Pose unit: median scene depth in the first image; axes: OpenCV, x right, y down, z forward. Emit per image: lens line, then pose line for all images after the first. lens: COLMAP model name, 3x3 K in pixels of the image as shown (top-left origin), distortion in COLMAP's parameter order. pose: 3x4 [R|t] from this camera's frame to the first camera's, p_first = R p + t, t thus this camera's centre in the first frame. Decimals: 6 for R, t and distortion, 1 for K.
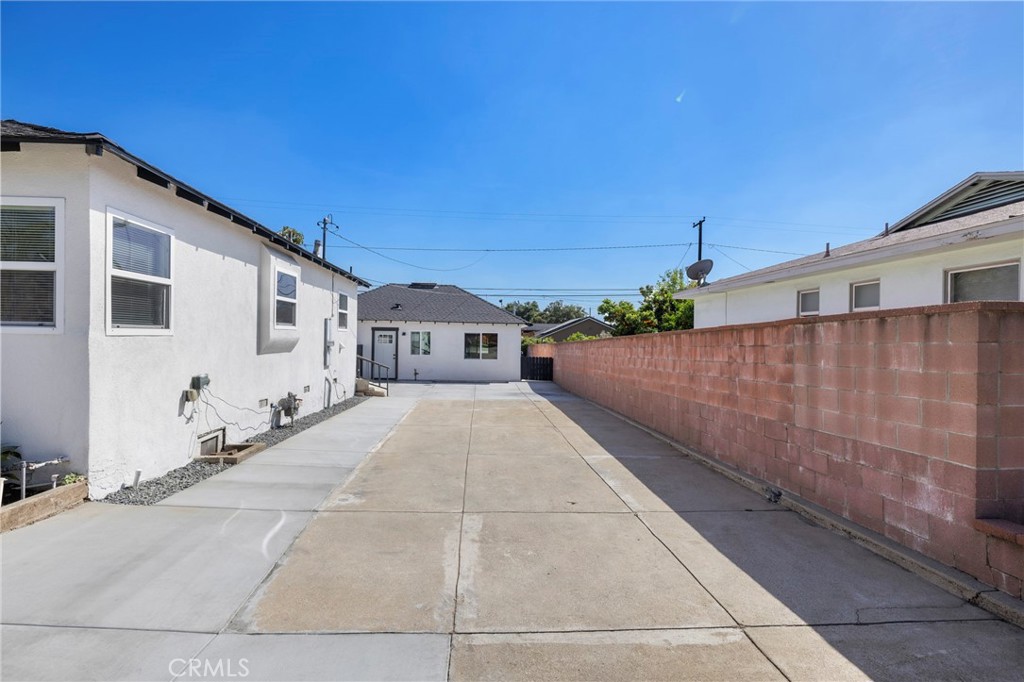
lens RADIAL K [[498.1, 0, 512.5], [0, 498.1, 340.0], [0, 0, 1]] dist [0.000973, 0.000051]
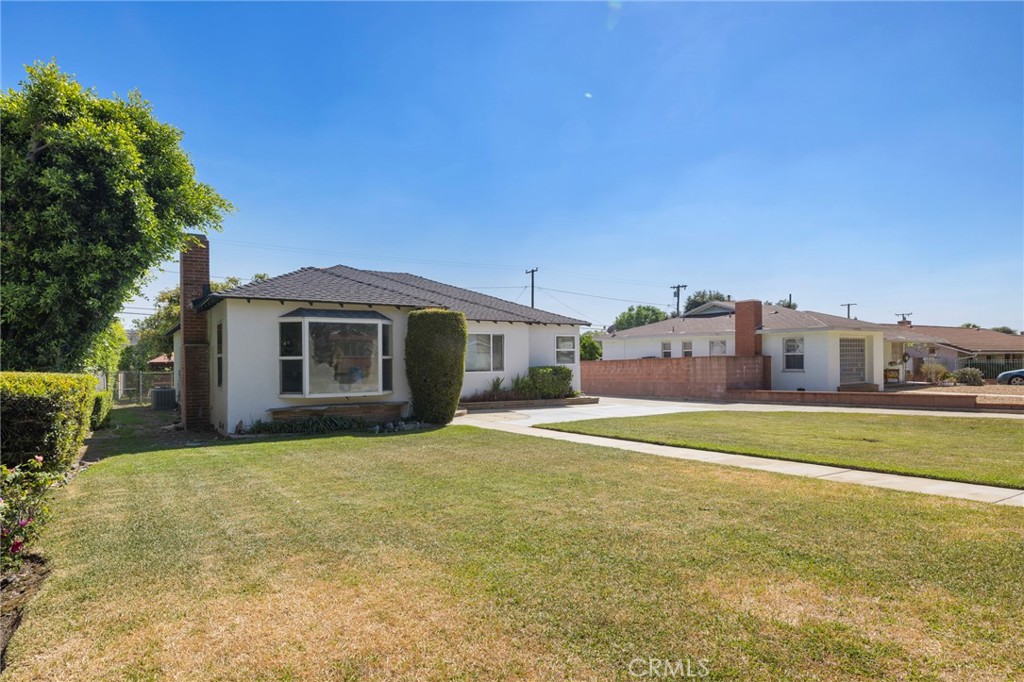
lens RADIAL K [[592.5, 0, 511.5], [0, 592.5, 347.0], [0, 0, 1]] dist [-0.000349, -0.000017]
pose [[0.883412, -0.012469, 0.468432, -0.730812], [0.021986, 0.999648, -0.014853, -0.019559], [-0.468082, 0.023421, 0.883375, -0.640691]]
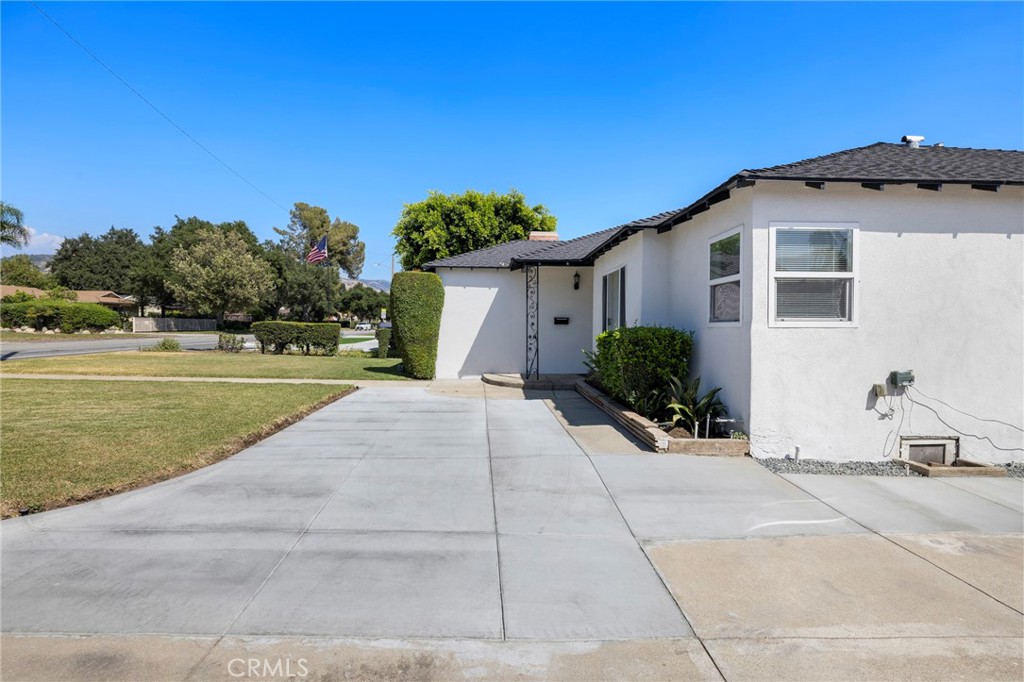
lens RADIAL K [[550.2, 0, 510.0], [0, 550.2, 336.1], [0, 0, 1]] dist [-0.000926, 0.000814]
pose [[-0.050452, -0.002413, -0.998724, 0.565631], [-0.011774, 0.999929, -0.001821, 0.022541], [0.998657, 0.011667, -0.050477, 0.433631]]
